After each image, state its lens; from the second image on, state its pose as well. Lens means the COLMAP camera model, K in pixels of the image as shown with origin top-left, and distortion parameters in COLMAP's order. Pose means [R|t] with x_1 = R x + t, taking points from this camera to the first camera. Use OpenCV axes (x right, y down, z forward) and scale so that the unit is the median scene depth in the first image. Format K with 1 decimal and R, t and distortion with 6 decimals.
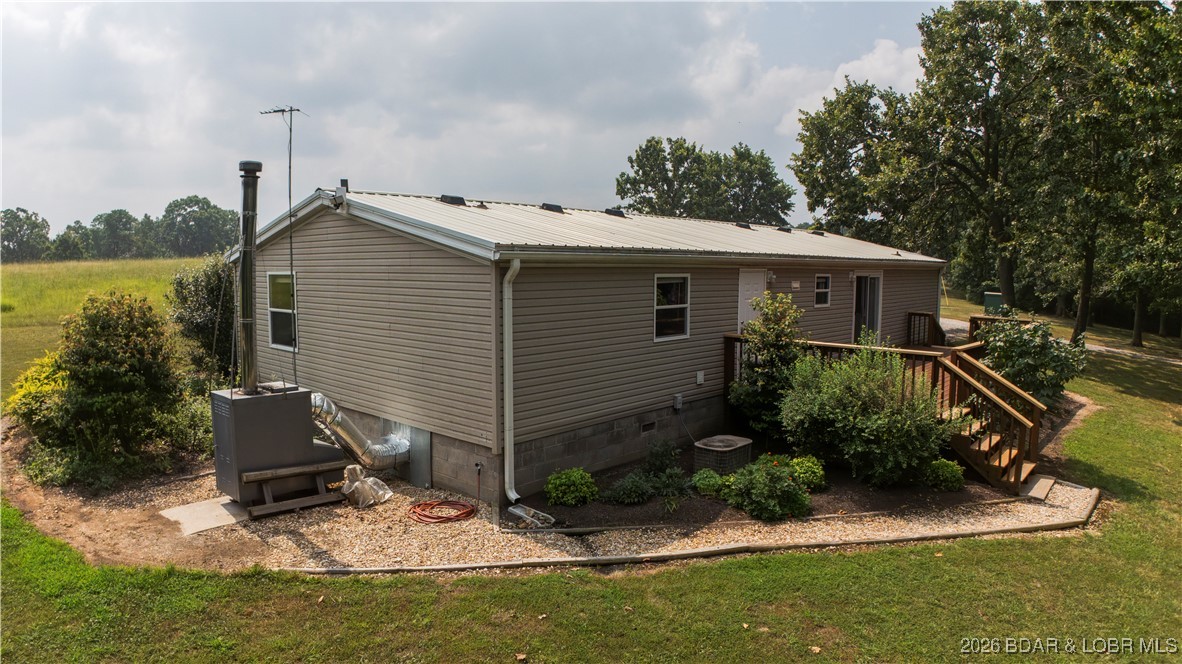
lens RADIAL K [[723.9, 0, 591.0], [0, 723.9, 332.0], [0, 0, 1]] dist [-0.192085, 0.025452]
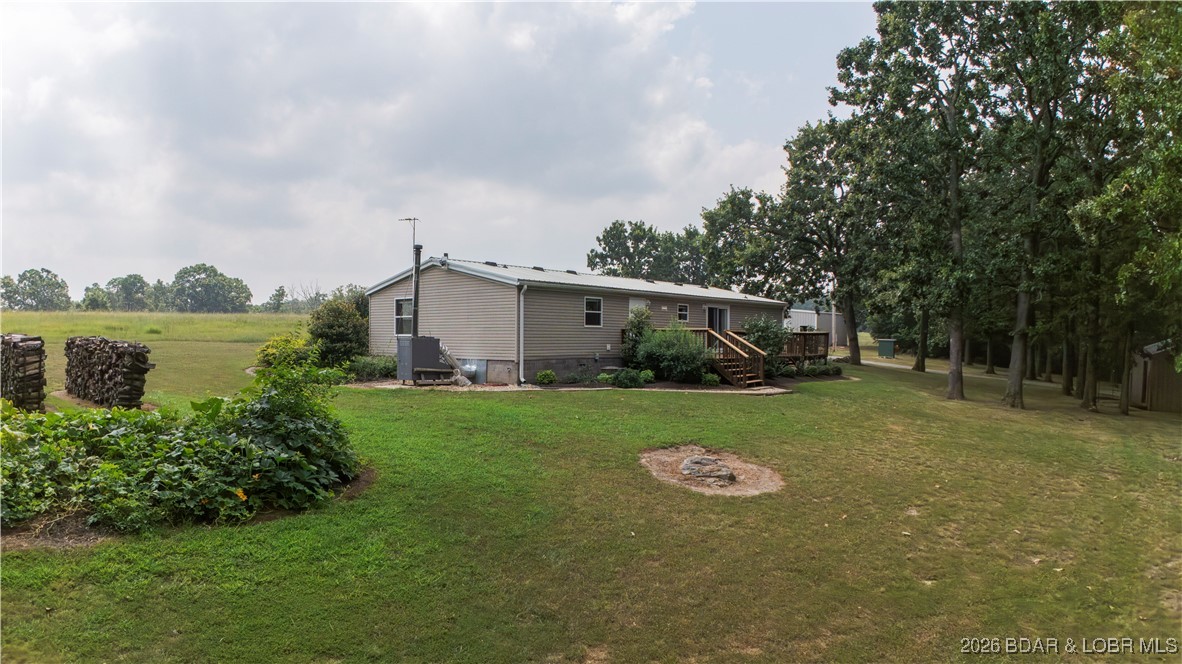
lens RADIAL K [[723.9, 0, 591.0], [0, 723.9, 332.0], [0, 0, 1]] dist [-0.192085, 0.025452]
pose [[0.999683, 0.000737, 0.025154, 0.010548], [0.001841, 0.994752, -0.102298, 0.053070], [-0.025097, 0.102312, 0.994436, -0.250172]]
